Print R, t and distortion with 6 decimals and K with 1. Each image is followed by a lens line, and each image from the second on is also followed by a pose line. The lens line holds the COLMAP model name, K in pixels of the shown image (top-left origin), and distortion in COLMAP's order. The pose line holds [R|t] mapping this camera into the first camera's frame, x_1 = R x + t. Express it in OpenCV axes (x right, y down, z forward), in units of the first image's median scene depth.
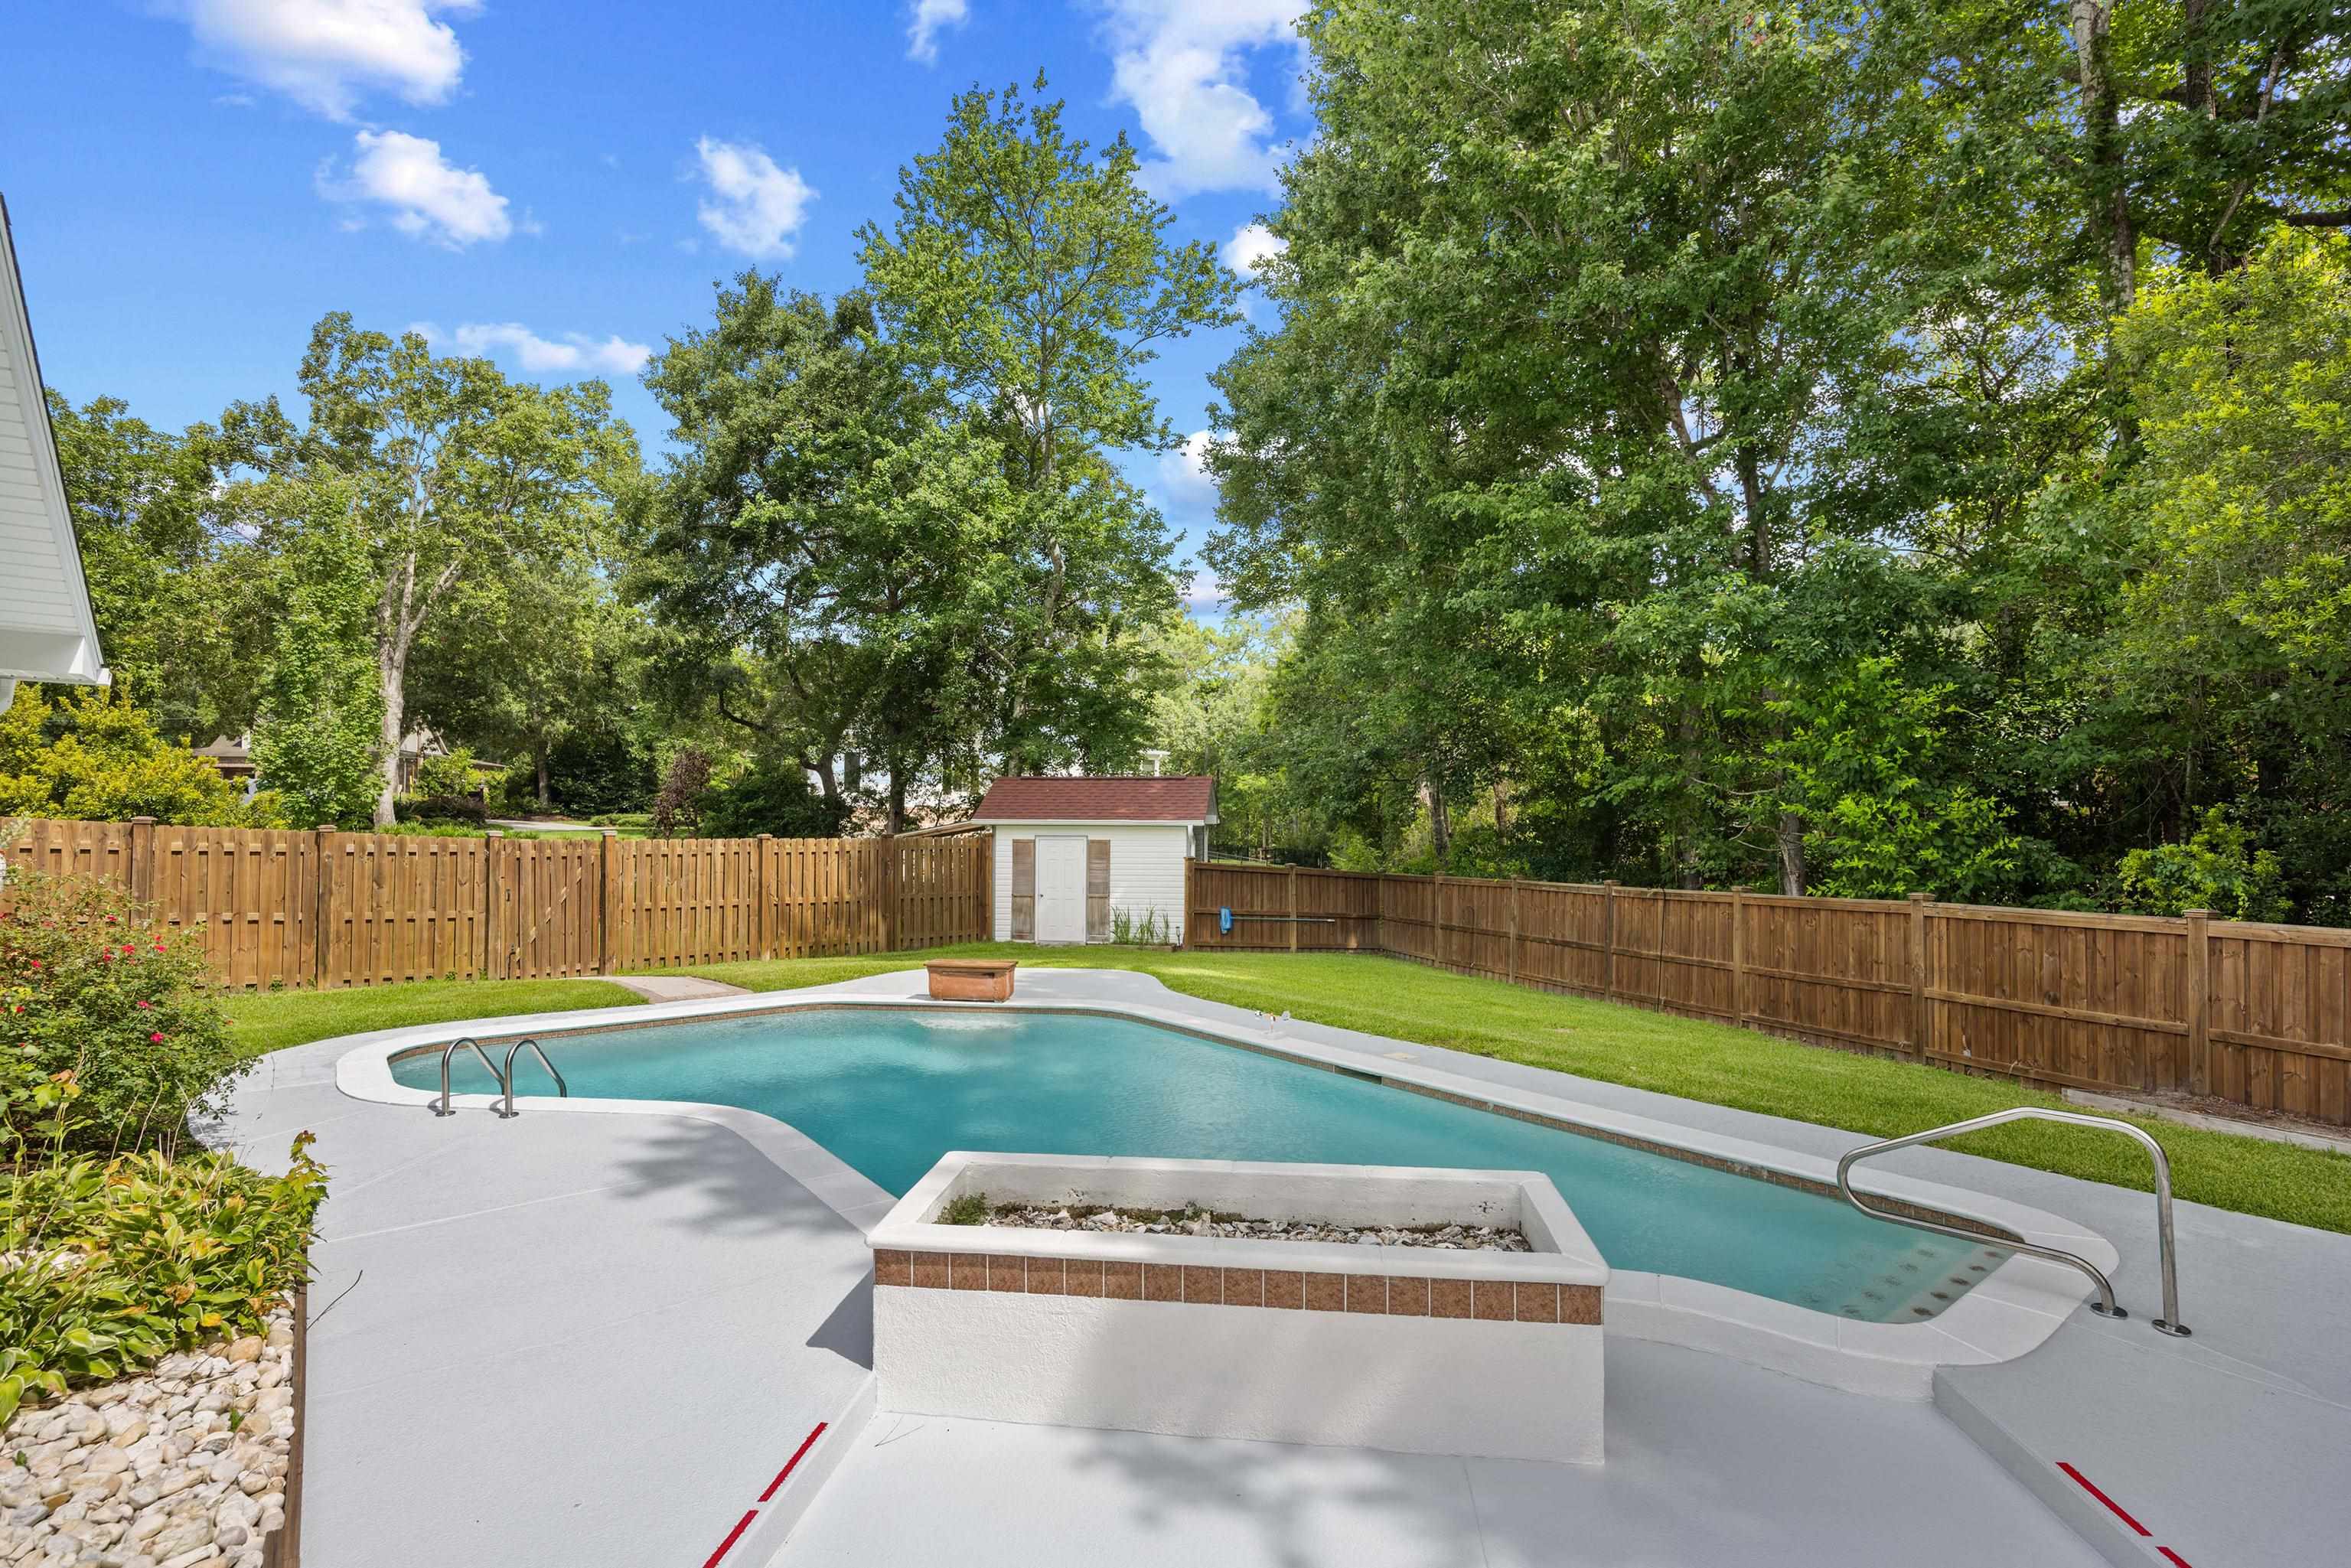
lens RADIAL K [[1092.7, 0, 1168.8], [0, 1092.7, 773.6], [0, 0, 1]] dist [-0.013925, -0.000062]
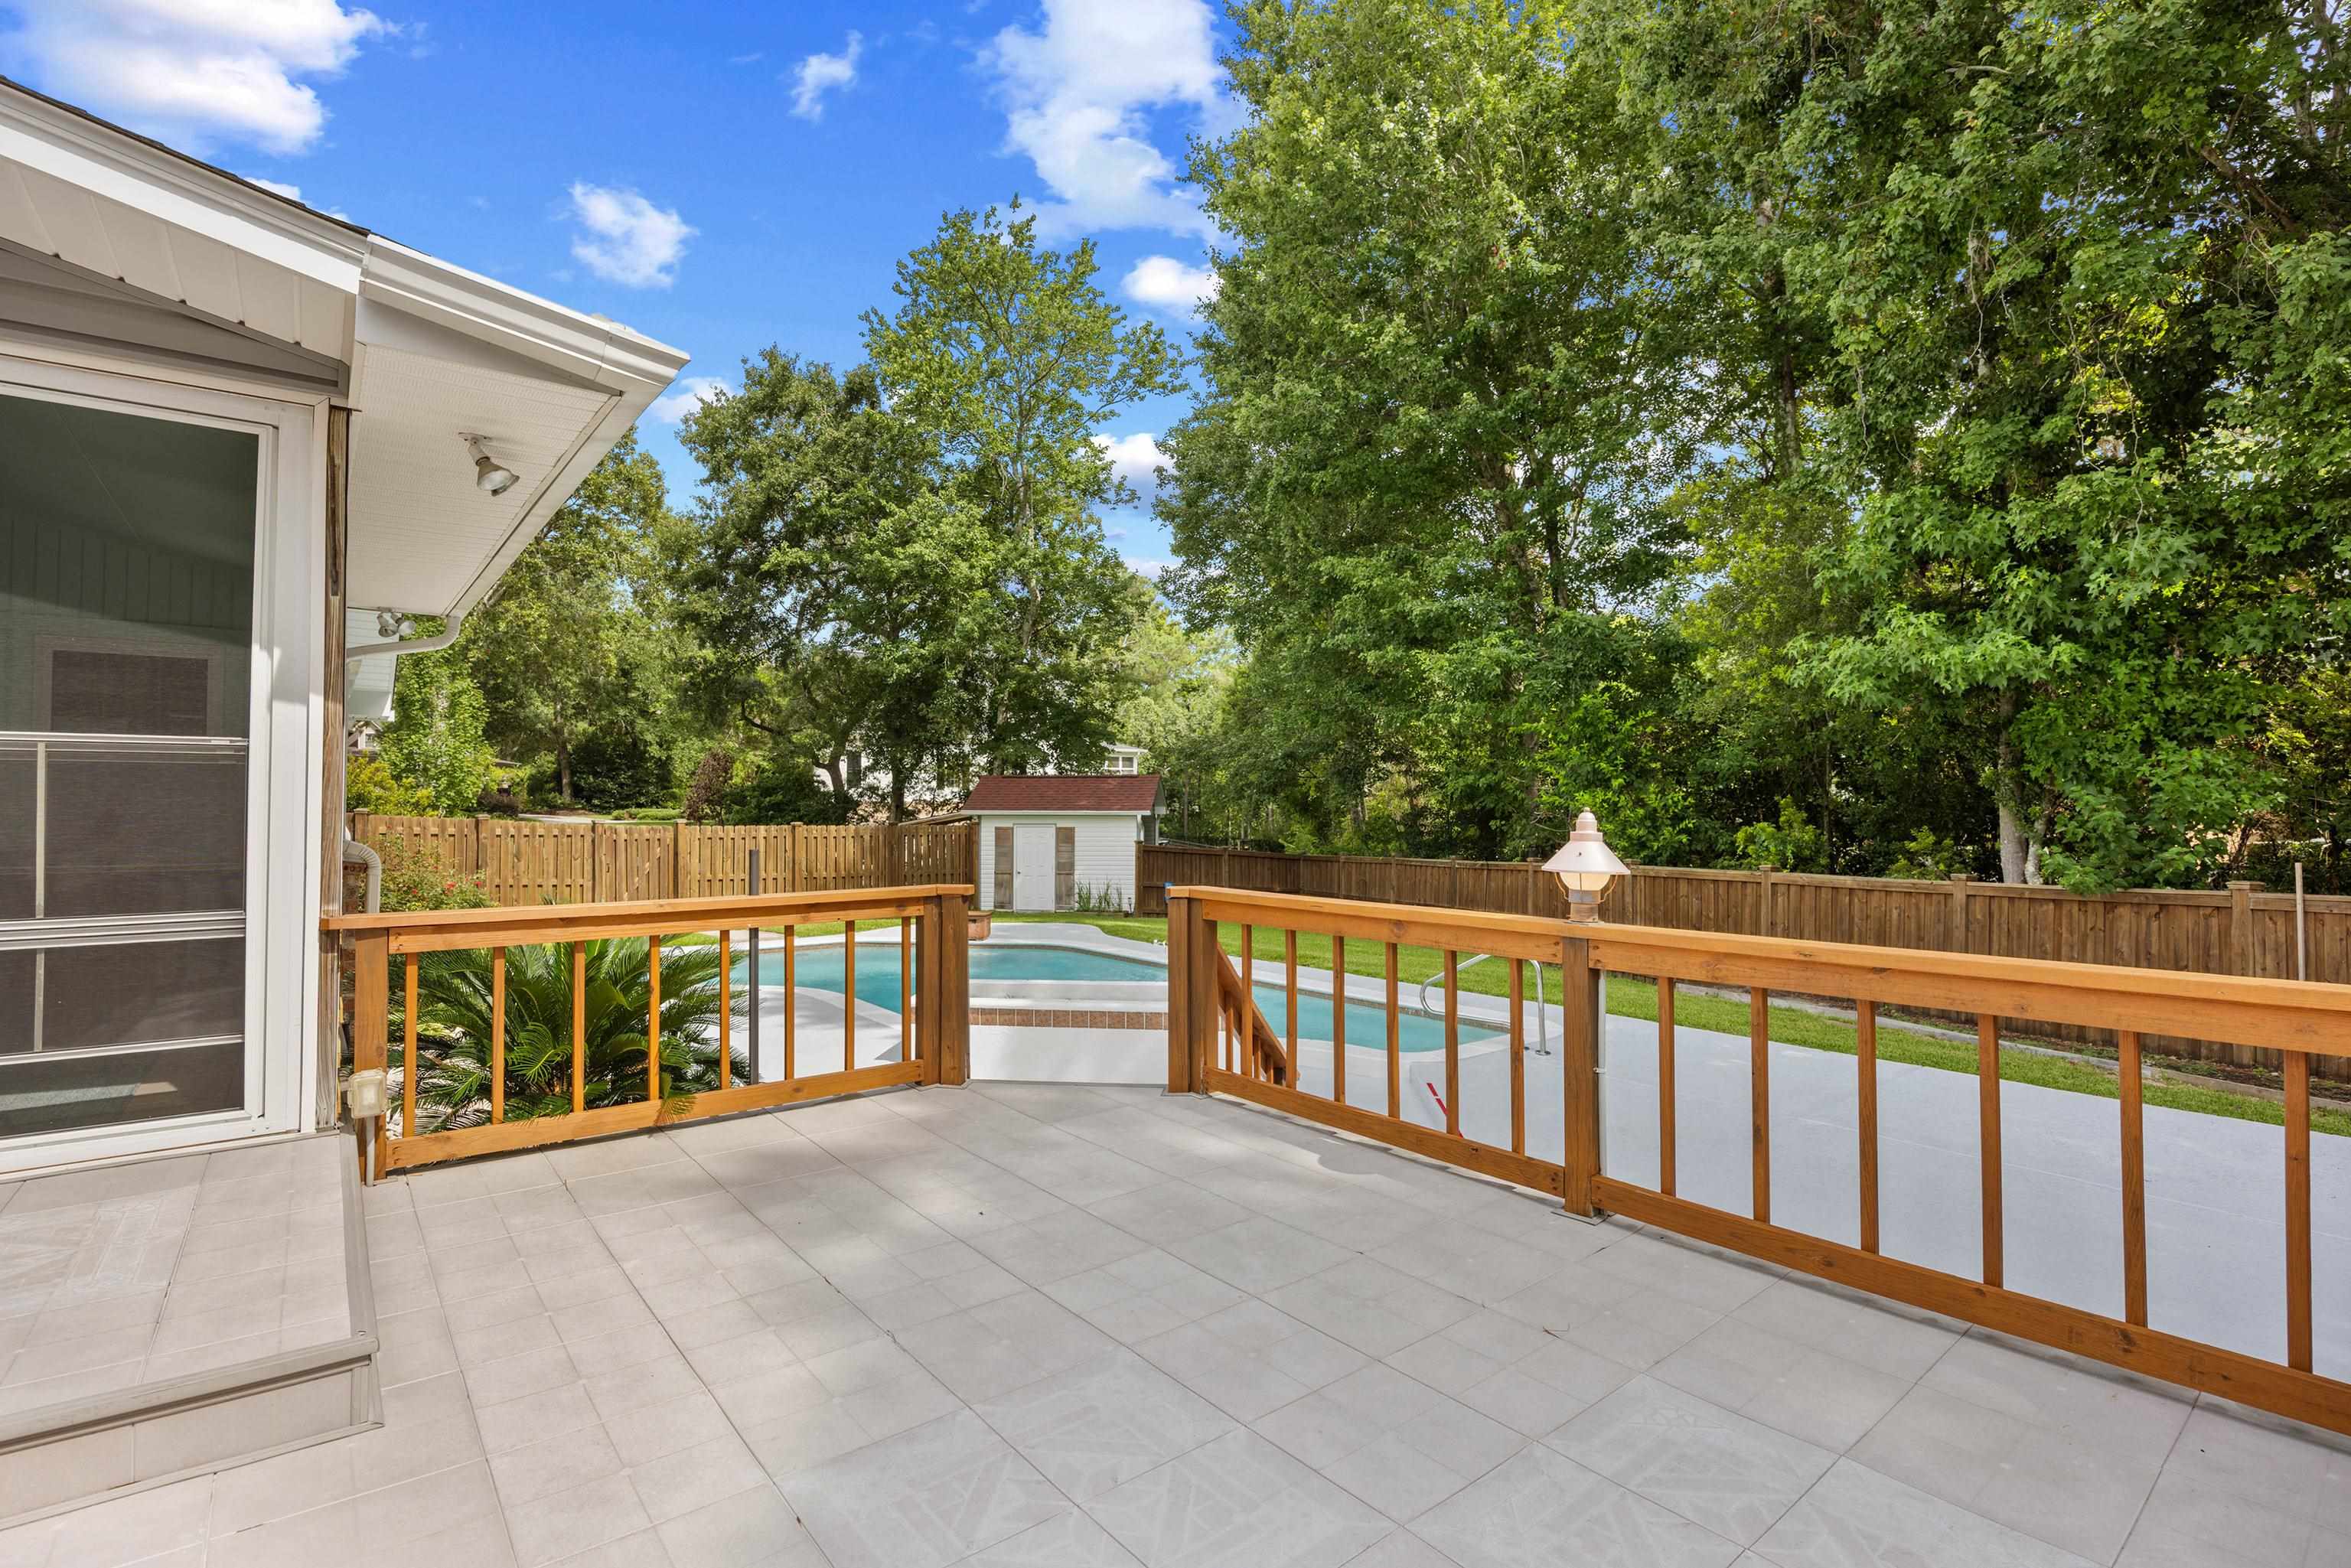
lens RADIAL K [[1101.6, 0, 1175.5], [0, 1101.6, 784.0], [0, 0, 1]] dist [-0.027531, -0.000130]
pose [[0.999953, -0.002557, 0.009356, 0.041420], [0.002417, 0.999885, 0.014971, -0.004910], [-0.009393, -0.014948, 0.999844, -0.200072]]
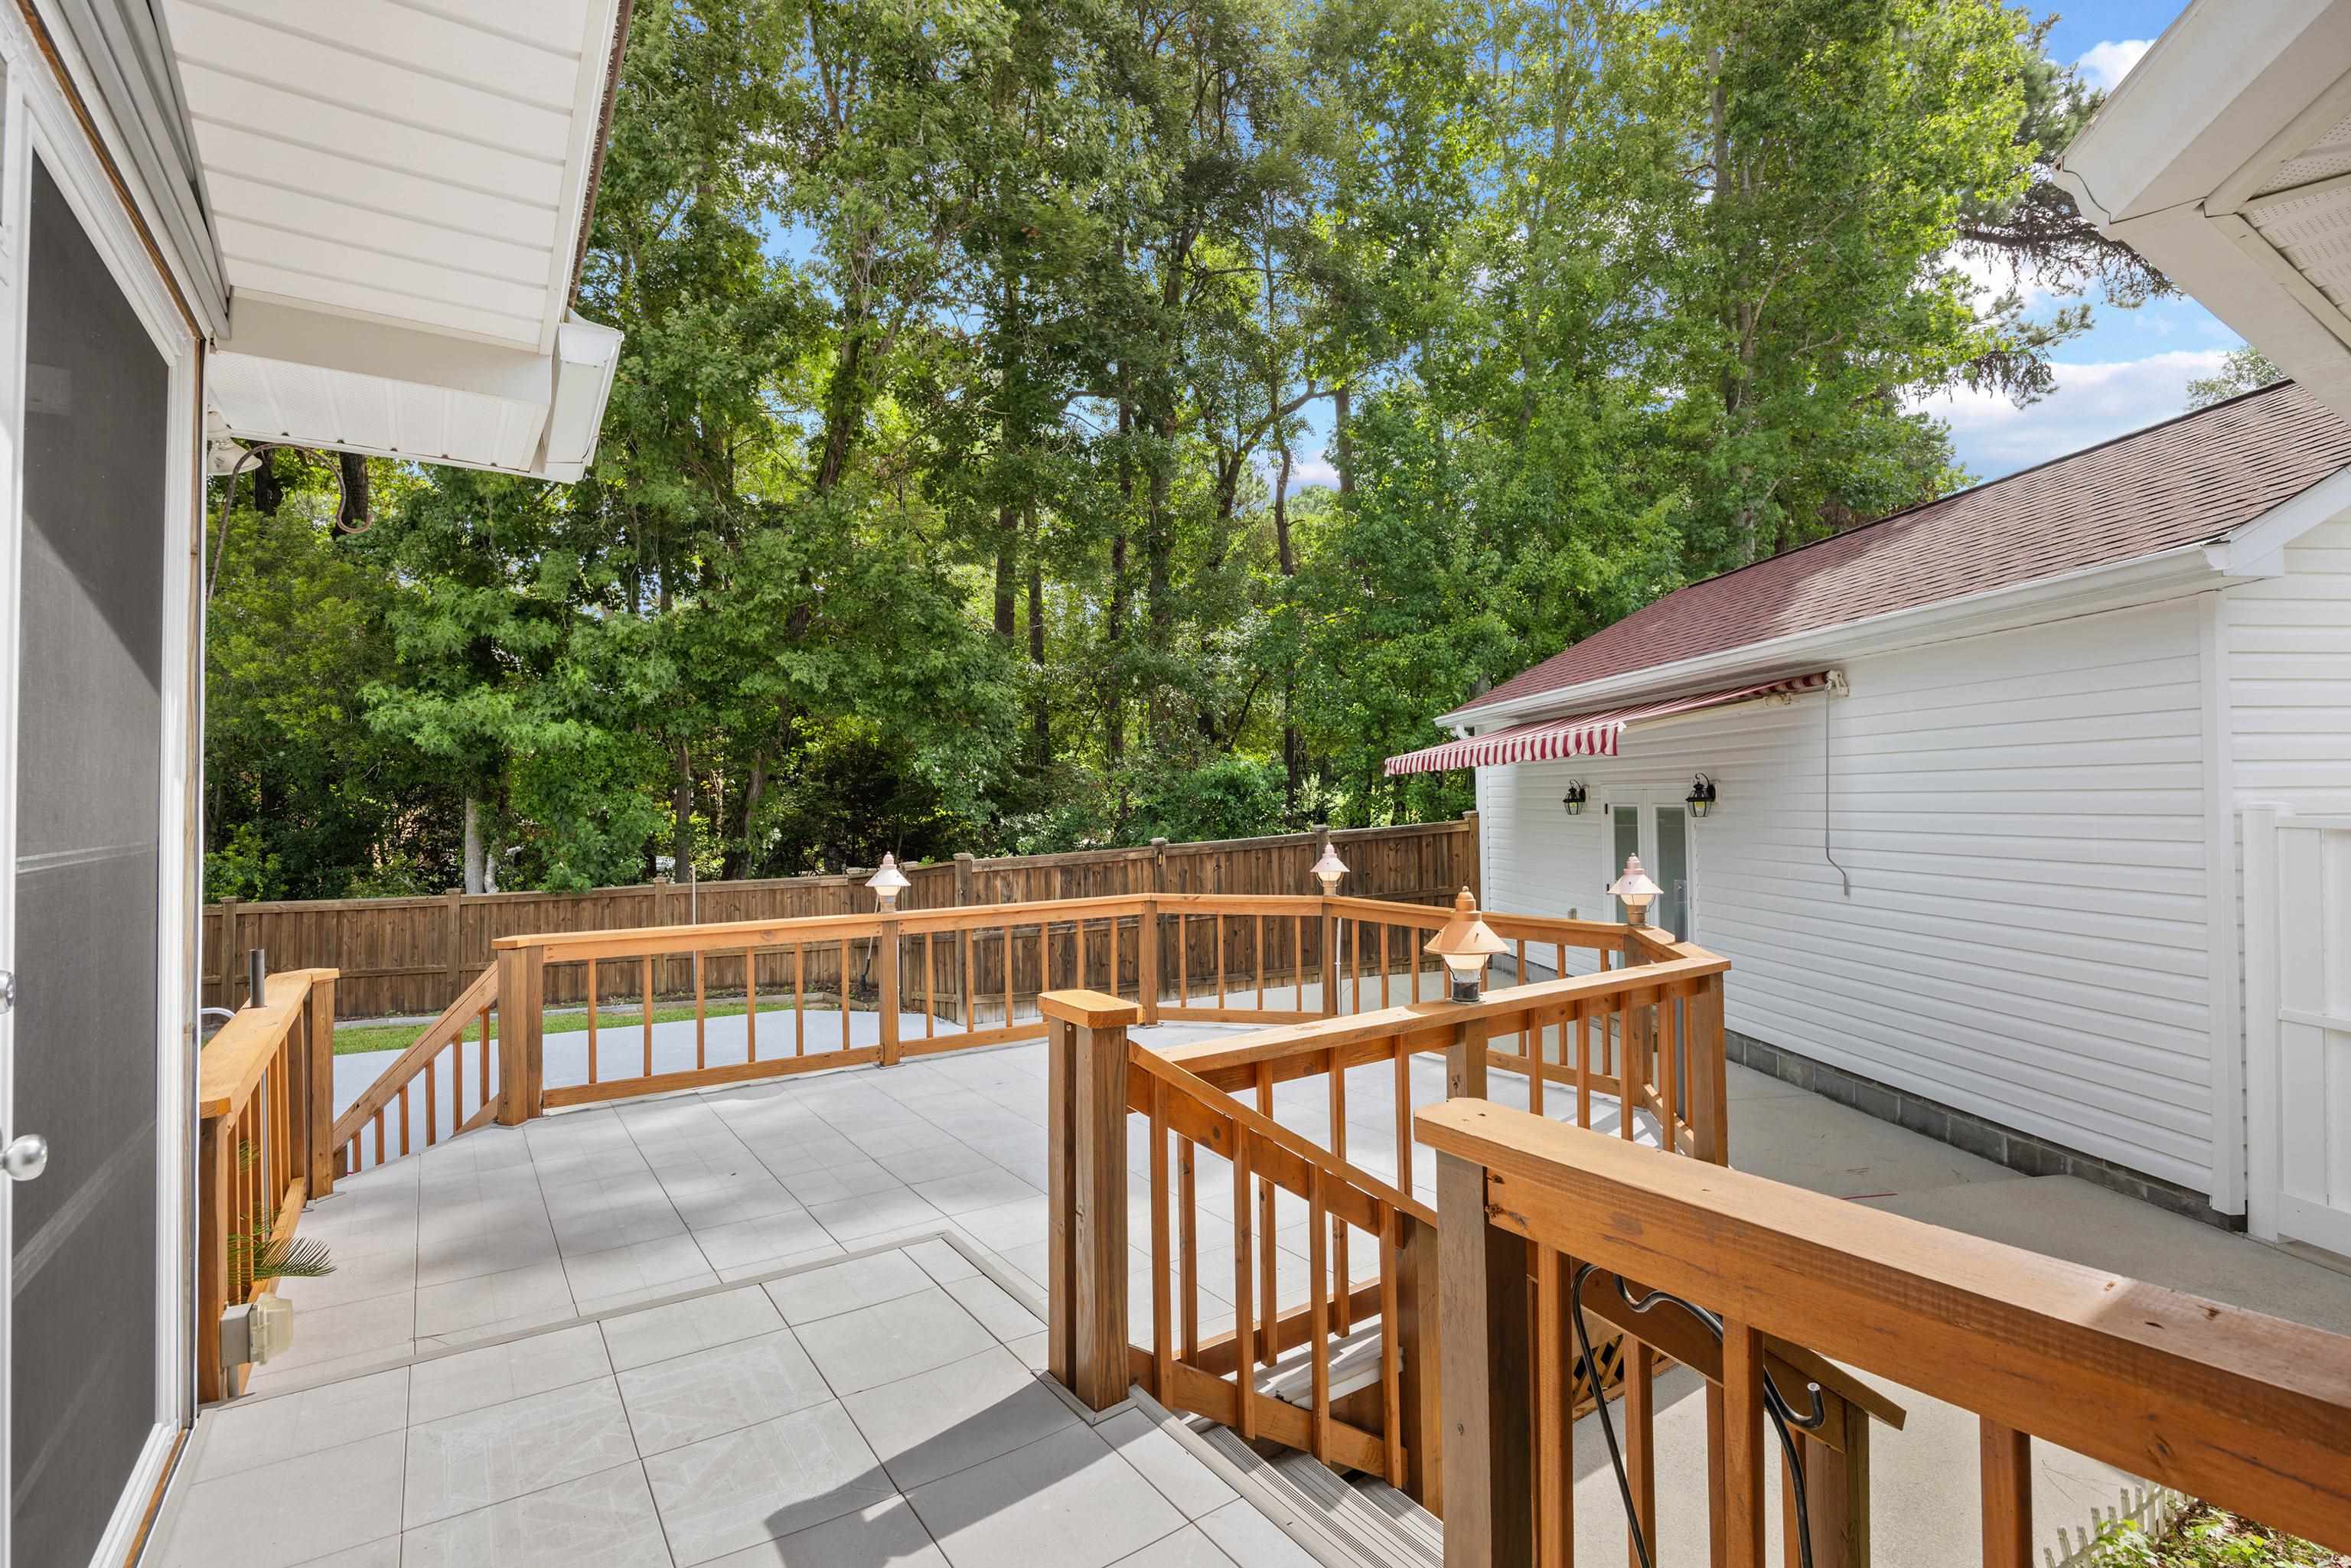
lens RADIAL K [[1077.5, 0, 1175.5], [0, 1077.5, 784.0], [0, 0, 1]] dist [-0.013503, -0.000004]
pose [[0.070262, 0.016025, 0.997400, -0.157505], [-0.022833, 0.999635, -0.014452, -0.013956], [-0.997267, -0.021758, 0.070602, -0.149073]]
